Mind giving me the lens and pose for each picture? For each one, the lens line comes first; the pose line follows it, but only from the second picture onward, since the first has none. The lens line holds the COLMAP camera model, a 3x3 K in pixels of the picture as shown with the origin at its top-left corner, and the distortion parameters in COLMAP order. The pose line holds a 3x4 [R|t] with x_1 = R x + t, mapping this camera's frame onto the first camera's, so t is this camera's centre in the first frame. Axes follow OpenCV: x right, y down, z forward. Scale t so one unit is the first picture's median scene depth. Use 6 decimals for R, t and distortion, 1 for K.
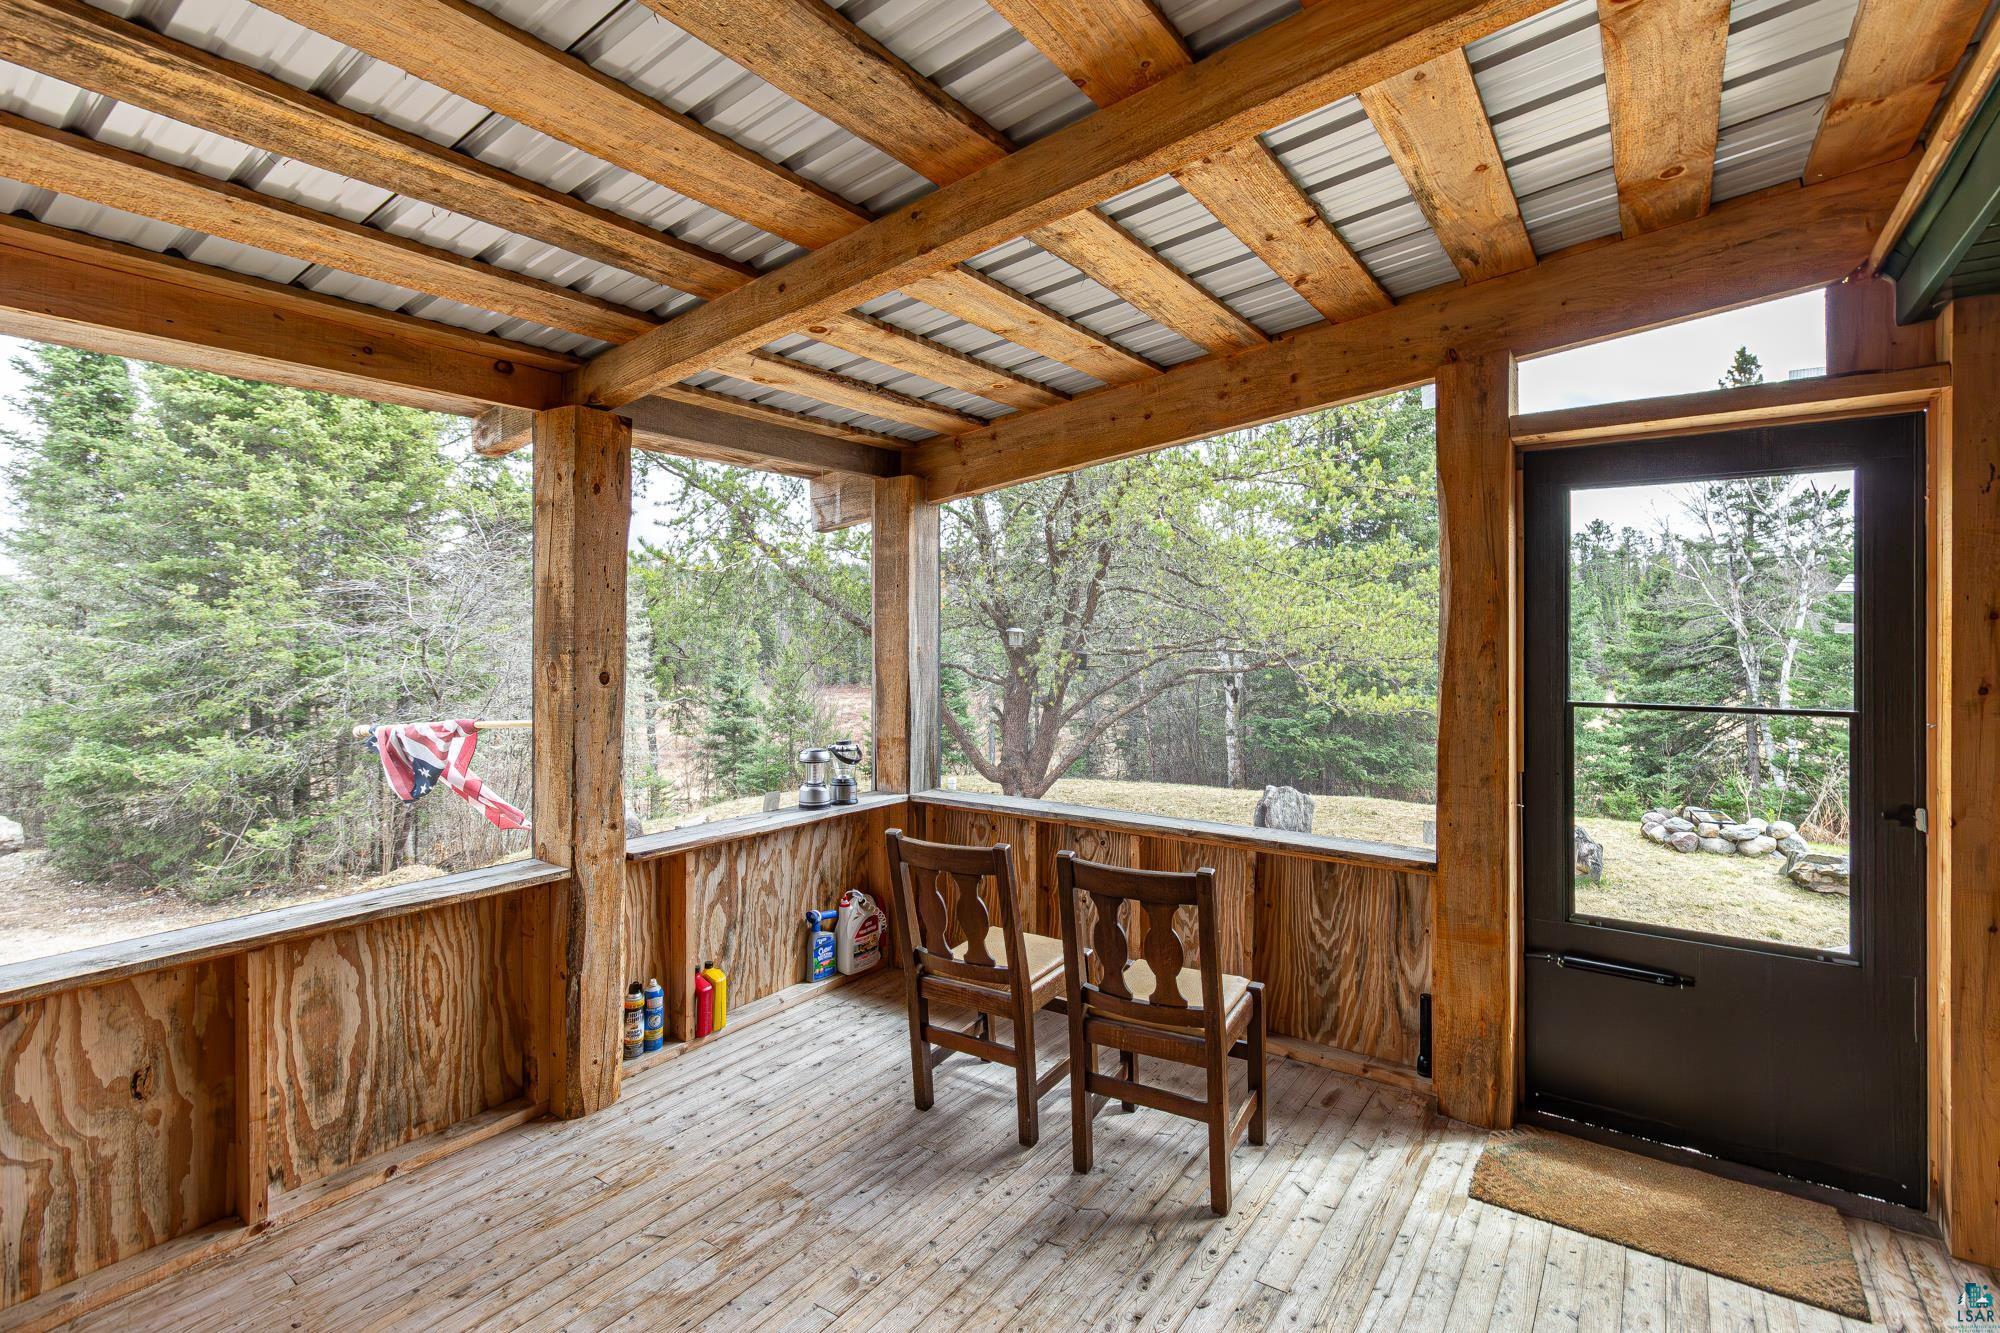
lens RADIAL K [[935.8, 0, 1063.1], [0, 935.8, 632.5], [0, 0, 1]] dist [0.001738, 0.001055]
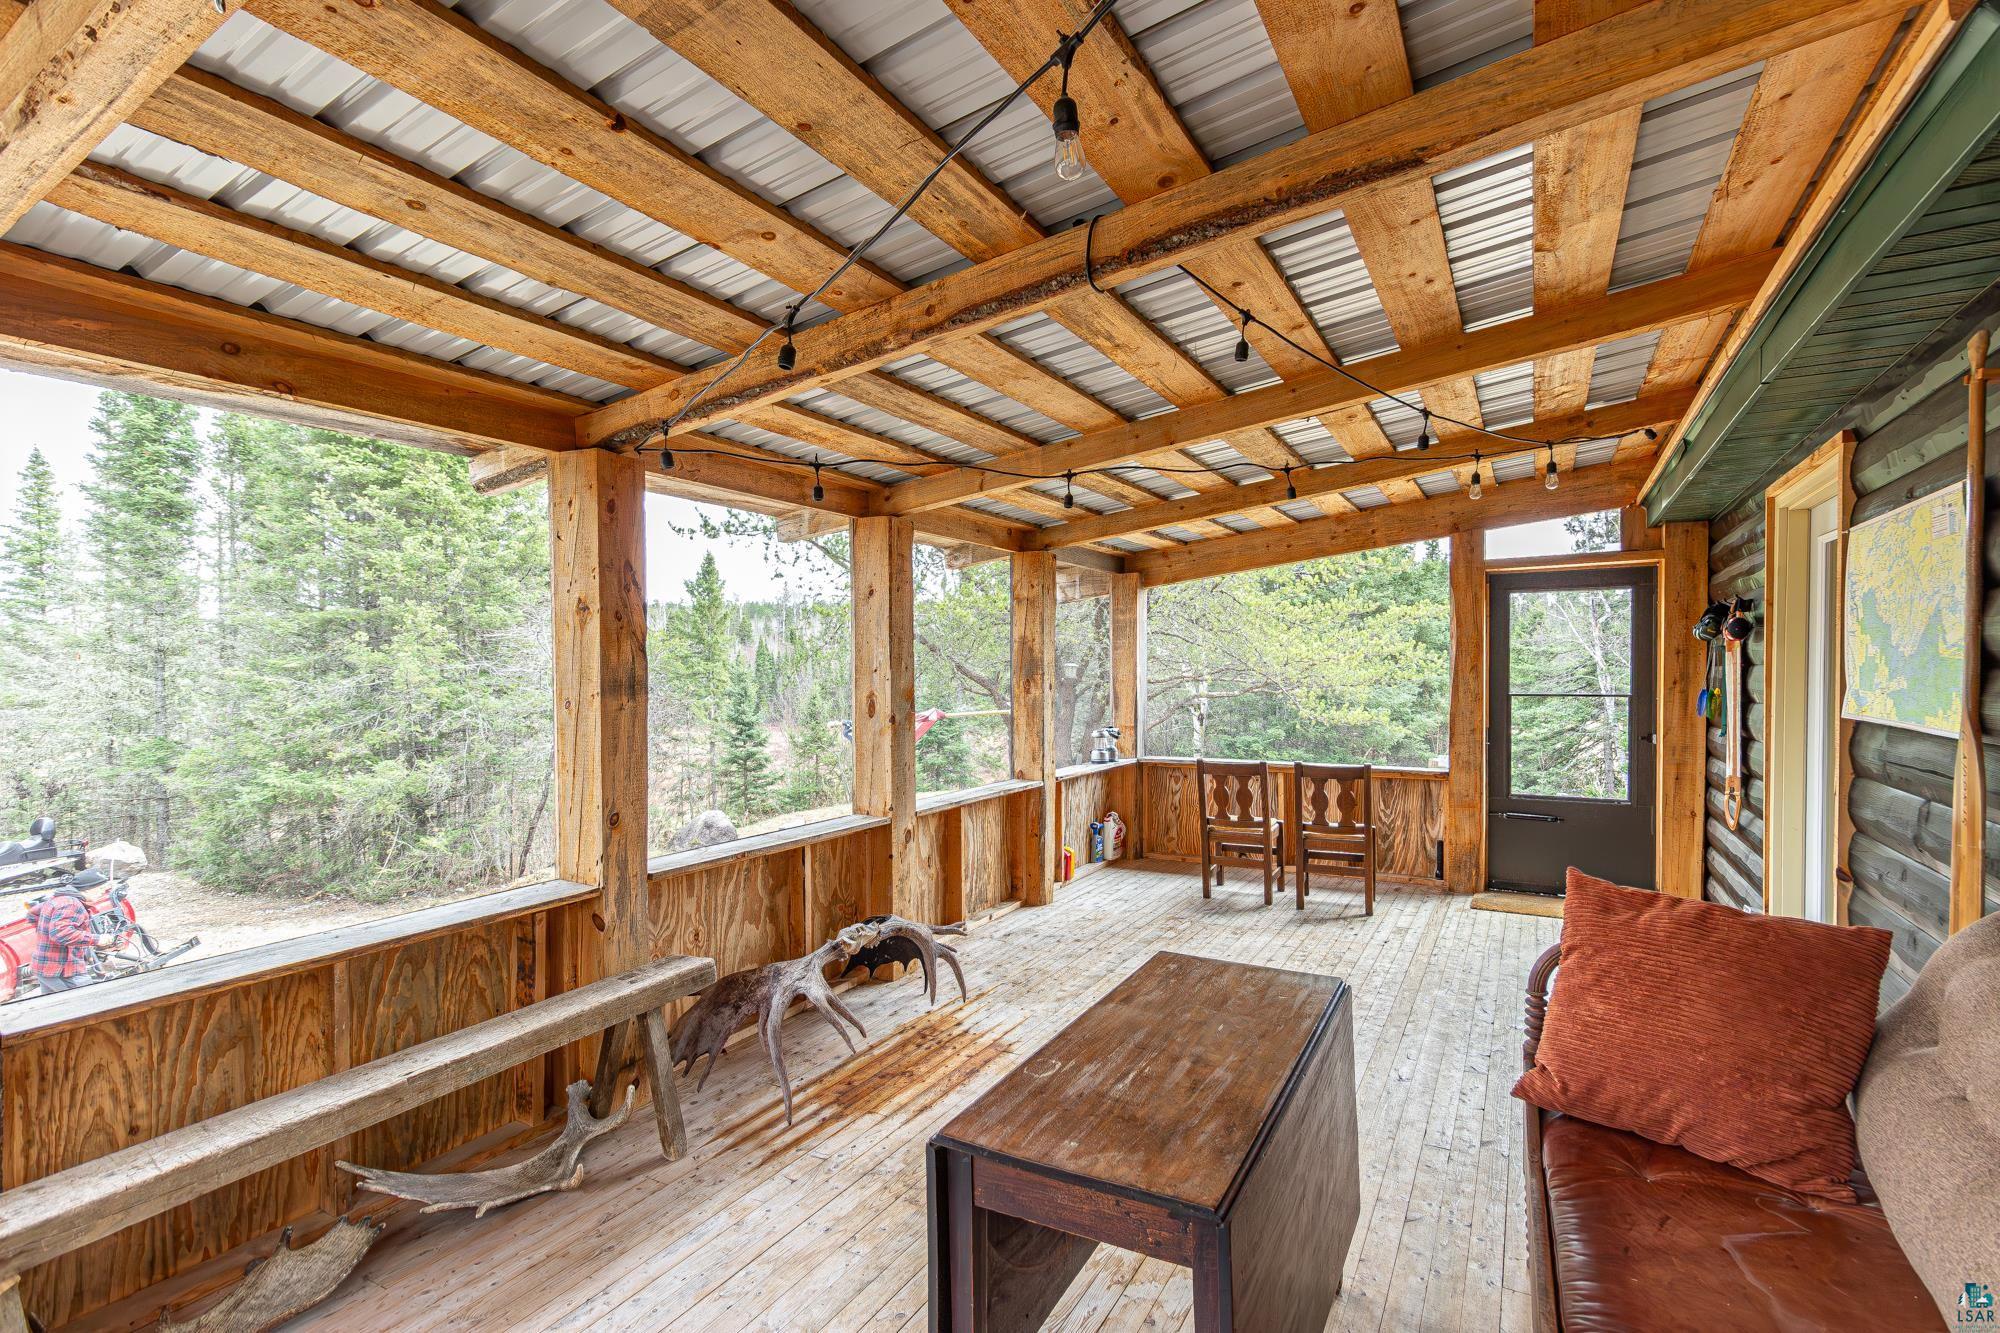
lens RADIAL K [[974.4, 0, 1046.2], [0, 974.4, 693.8], [0, 0, 1]] dist [0.000460, 0.004858]
pose [[0.994334, -0.010443, 0.105789, -0.232369], [0.007884, 0.999667, 0.024579, 0.003754], [-0.106011, -0.023606, 0.994085, -0.341648]]
